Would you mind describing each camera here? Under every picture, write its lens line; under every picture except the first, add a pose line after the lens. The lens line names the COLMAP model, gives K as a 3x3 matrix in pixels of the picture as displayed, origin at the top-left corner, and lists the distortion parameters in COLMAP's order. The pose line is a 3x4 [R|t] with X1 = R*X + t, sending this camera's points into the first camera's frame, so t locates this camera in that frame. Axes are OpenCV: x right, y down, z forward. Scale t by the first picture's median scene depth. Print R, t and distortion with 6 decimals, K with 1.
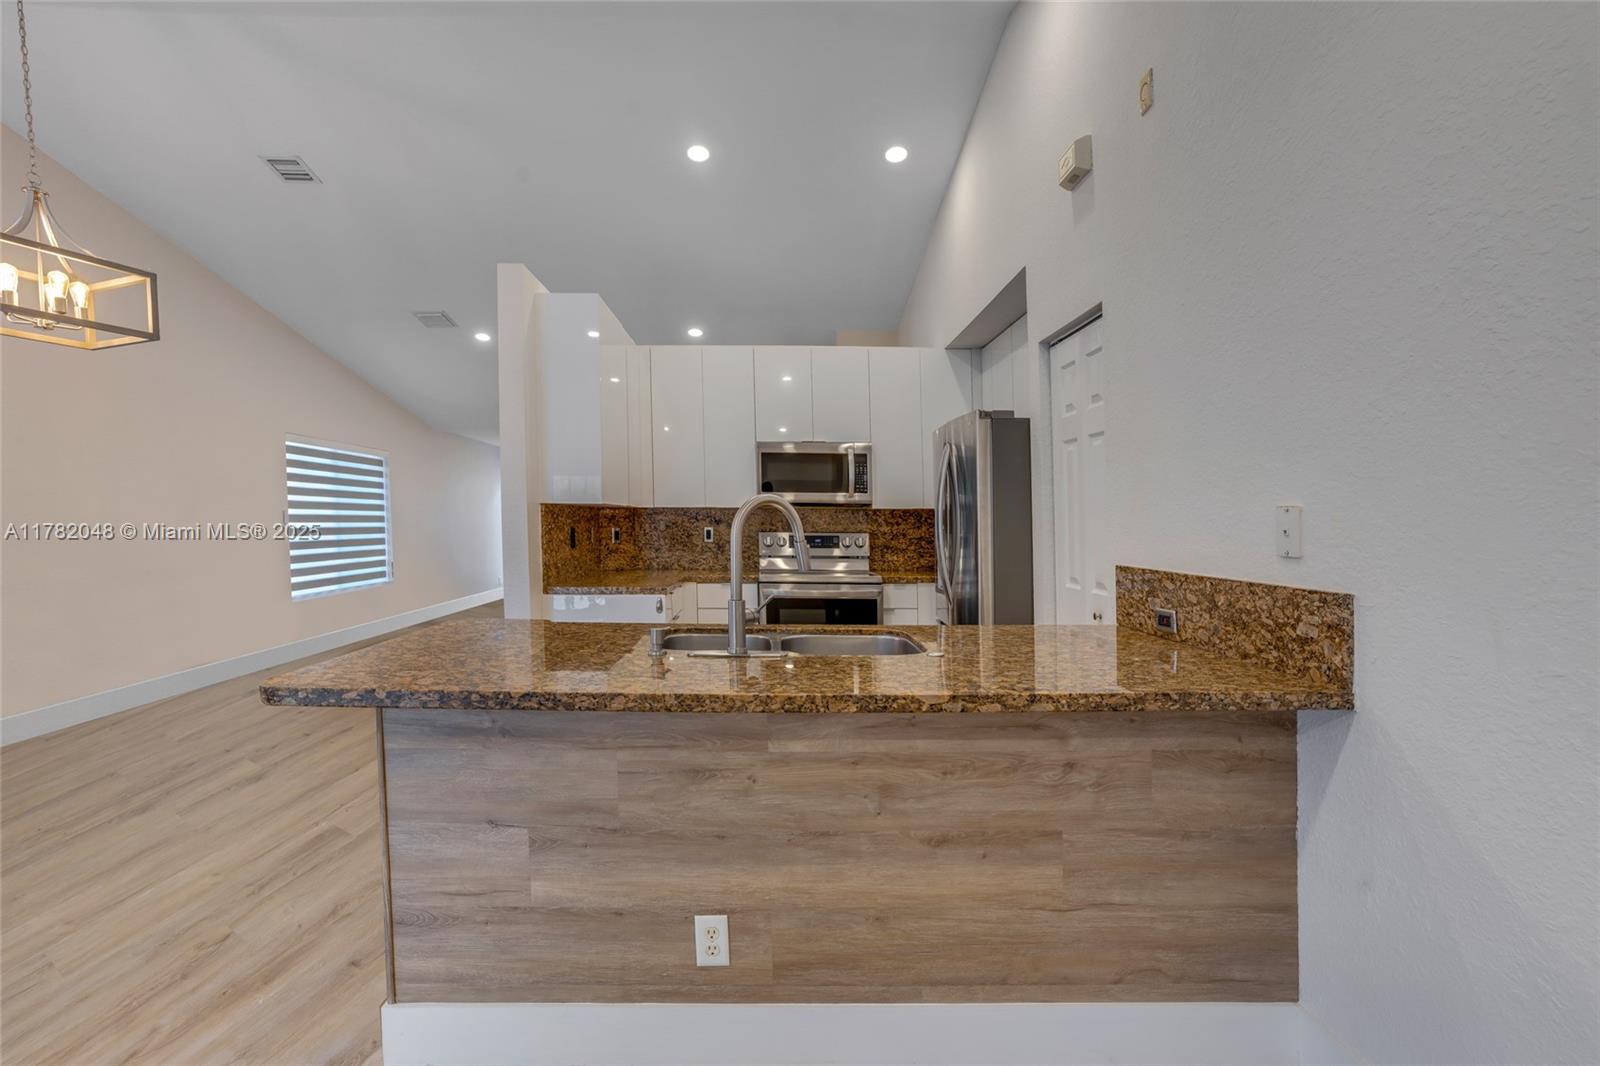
lens RADIAL K [[749.2, 0, 778.0], [0, 749.2, 540.8], [0, 0, 1]] dist [-0.018163, 0.003208]
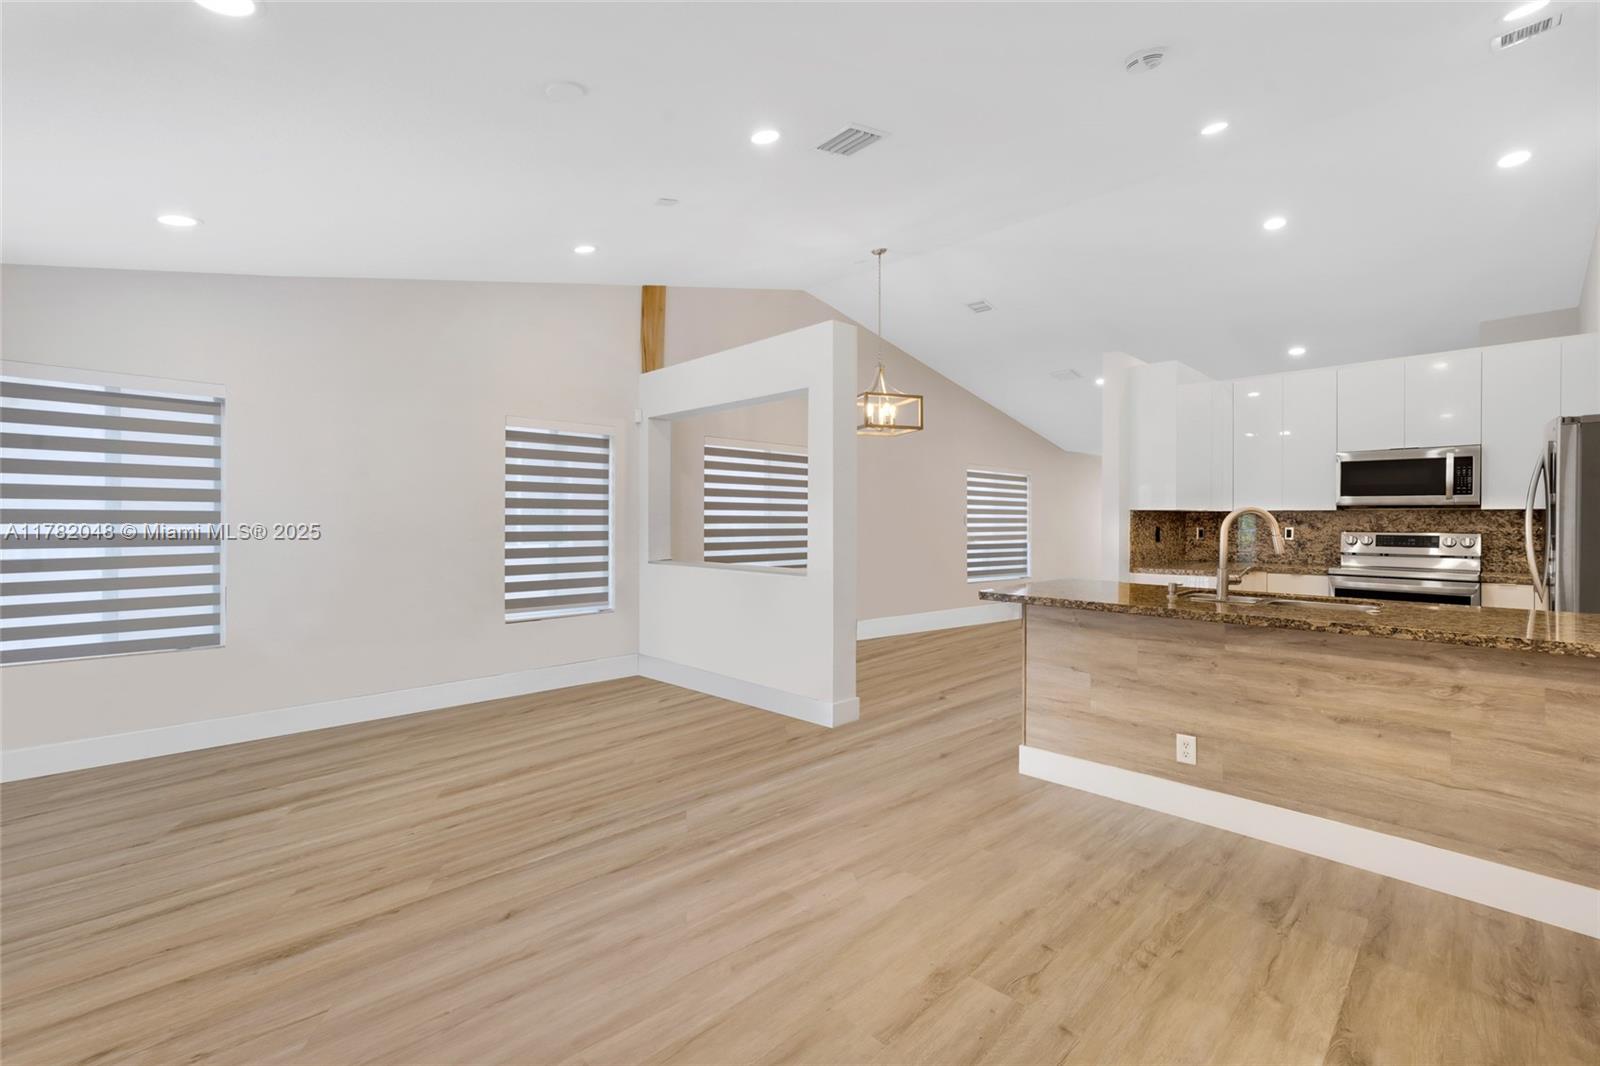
lens RADIAL K [[696.1, 0, 792.8], [0, 696.1, 556.8], [0, 0, 1]] dist [-0.019717, 0.007430]
pose [[0.687059, 0.033451, -0.725832, 0.413404], [-0.016989, 0.999406, 0.029978, 0.023139], [0.726403, -0.008266, 0.687219, -0.778685]]
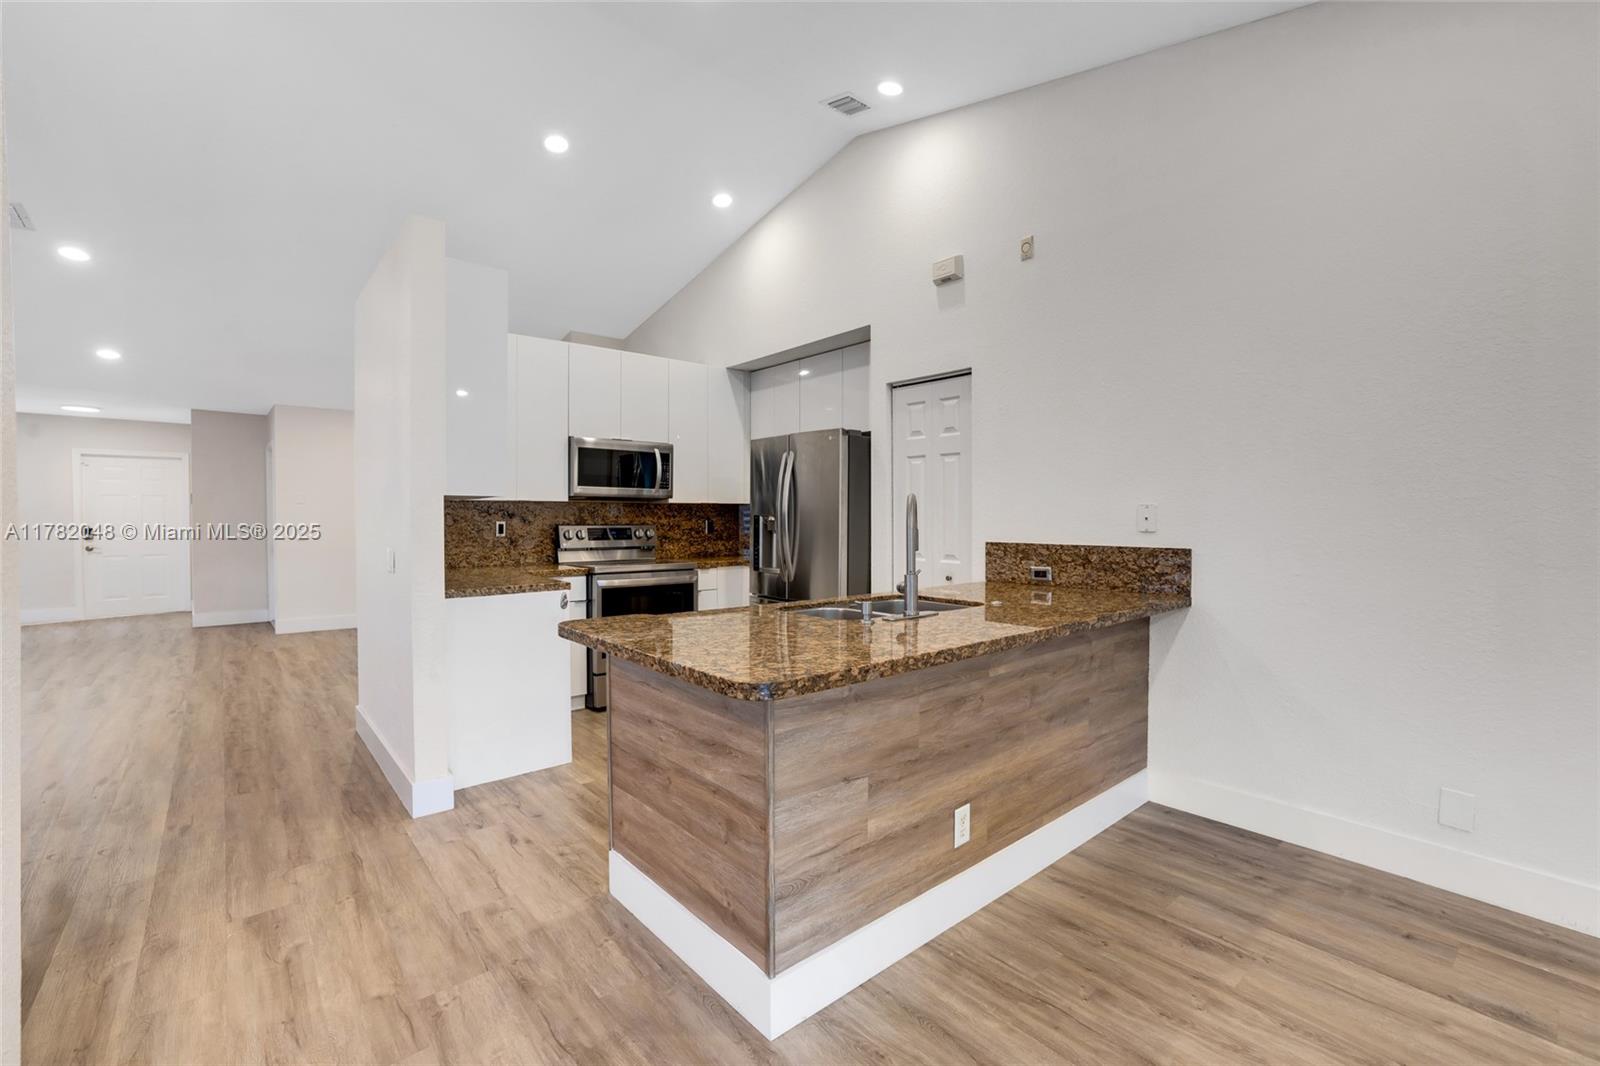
lens RADIAL K [[696.1, 0, 808.5], [0, 696.1, 529.5], [0, 0, 1]] dist [-0.019717, 0.007430]
pose [[0.755606, -0.019221, 0.654745, -0.986182], [0.021430, 0.999760, 0.004618, -0.008993], [-0.654676, 0.010542, 0.755836, 0.203659]]
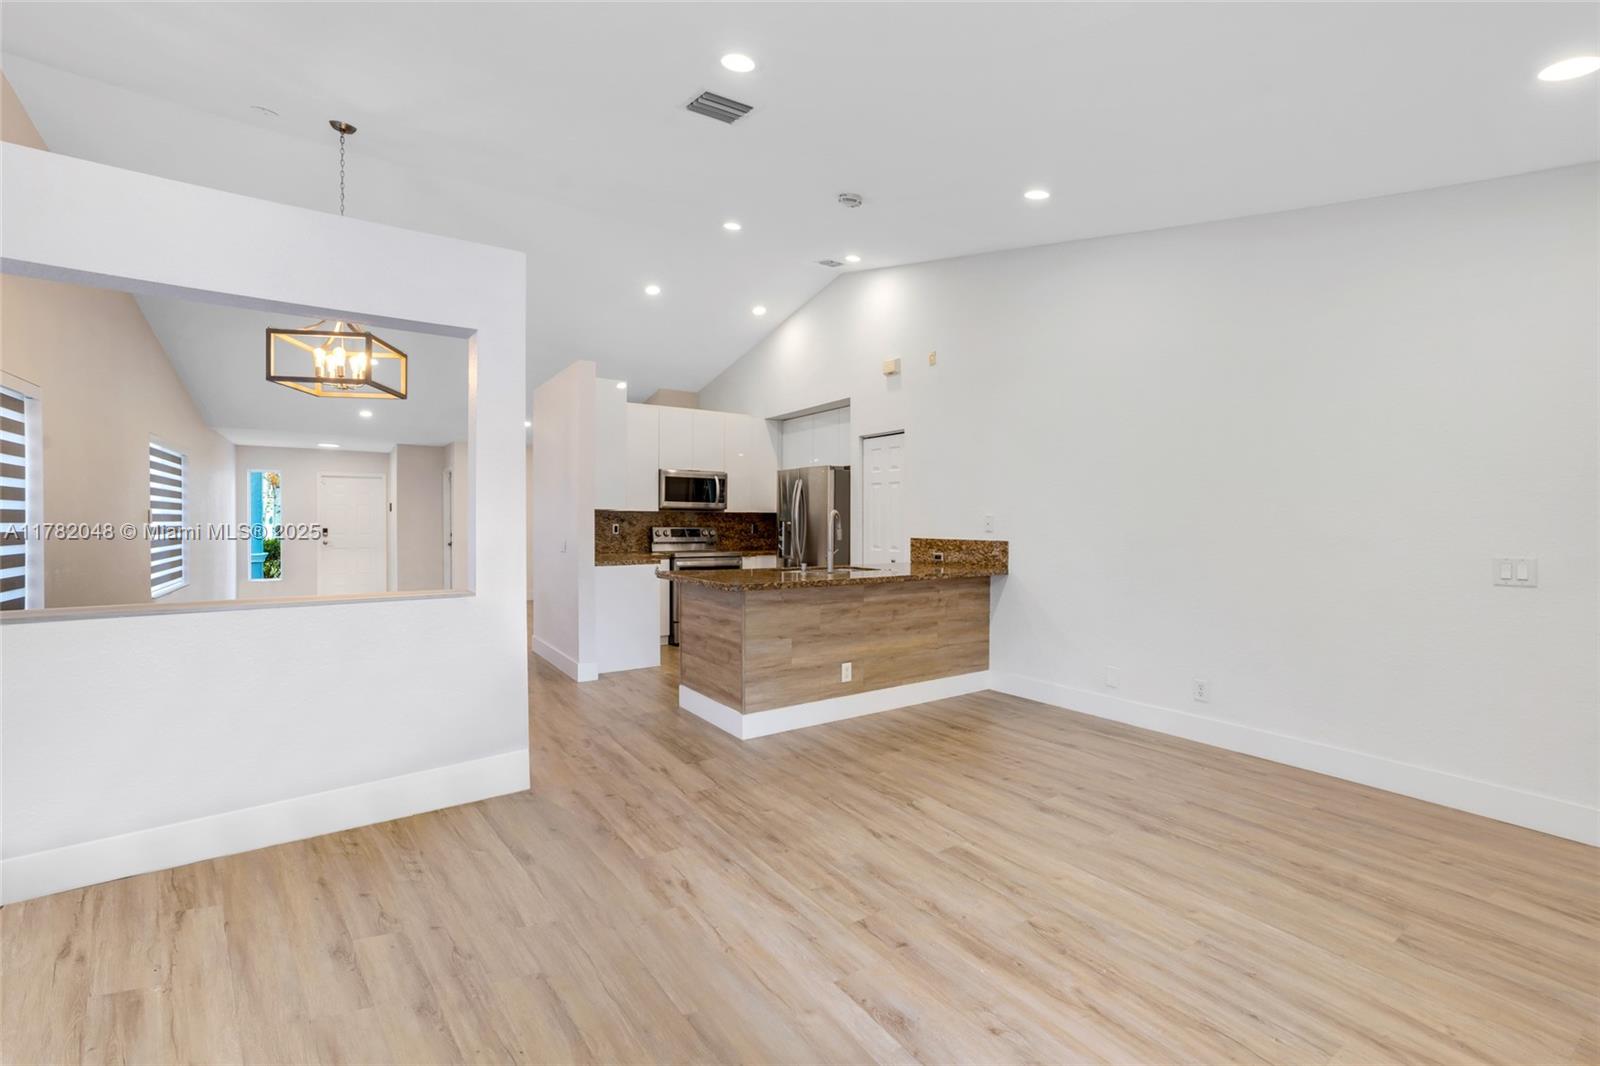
lens RADIAL K [[696.1, 0, 824.3], [0, 696.1, 549.7], [0, 0, 1]] dist [-0.019717, 0.007430]
pose [[0.813784, -0.025673, 0.580601, -1.461484], [0.015055, 0.999620, 0.023101, 0.018771], [-0.580973, -0.010059, 0.813861, -0.930330]]
